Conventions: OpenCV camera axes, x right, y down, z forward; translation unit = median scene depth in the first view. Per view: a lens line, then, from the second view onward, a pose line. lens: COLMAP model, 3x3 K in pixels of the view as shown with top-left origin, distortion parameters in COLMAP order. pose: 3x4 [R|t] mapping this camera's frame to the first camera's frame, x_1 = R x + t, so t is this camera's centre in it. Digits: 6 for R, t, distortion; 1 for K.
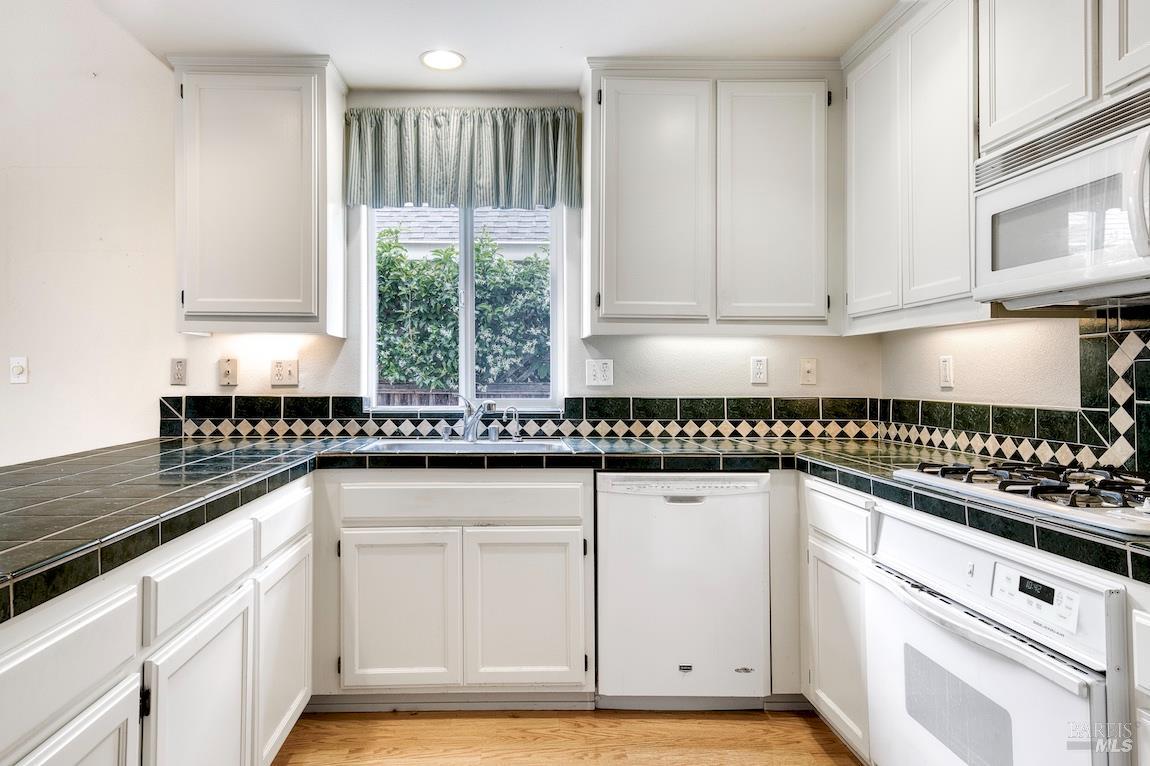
lens RADIAL K [[677.7, 0, 575.1], [0, 677.7, 366.4], [0, 0, 1]] dist [0.015186, -0.000266]
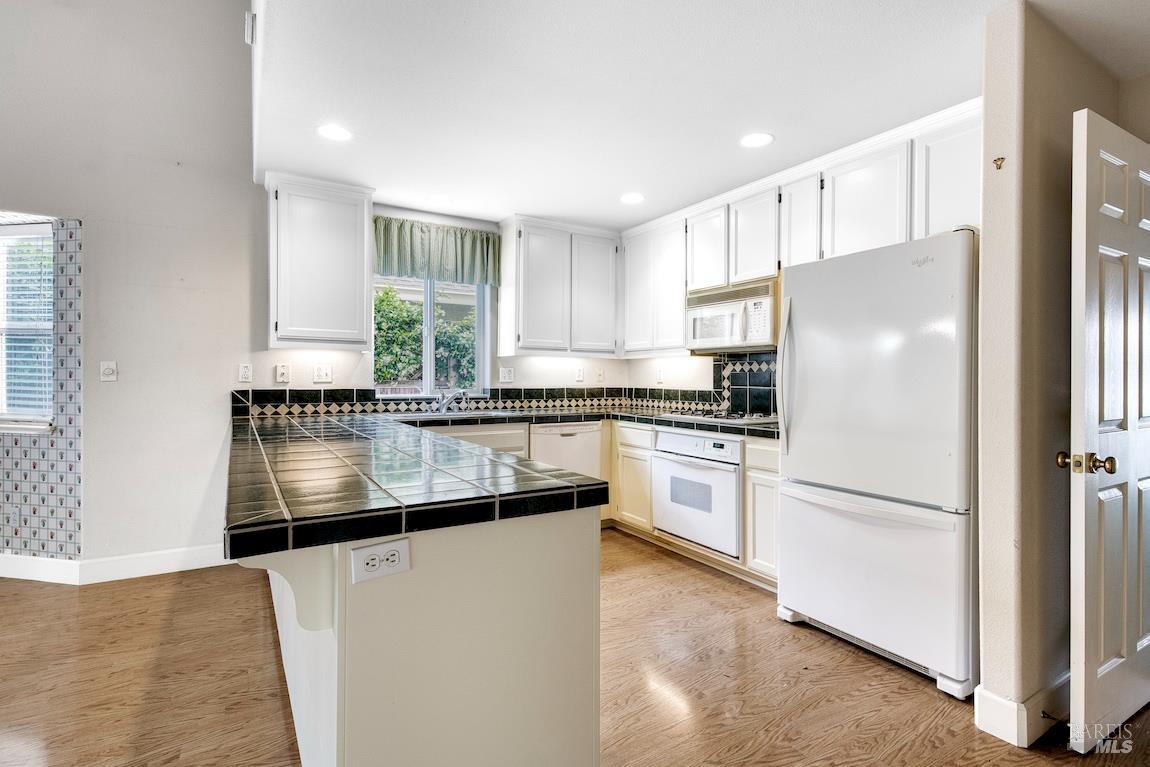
lens RADIAL K [[539.8, 0, 580.1], [0, 539.8, 383.2], [0, 0, 1]] dist [-0.001729, -0.000962]
pose [[0.855886, -0.003217, 0.517154, -0.571147], [-0.012118, 0.999581, 0.026274, -0.010351], [-0.517022, -0.028754, 0.855489, -0.391933]]
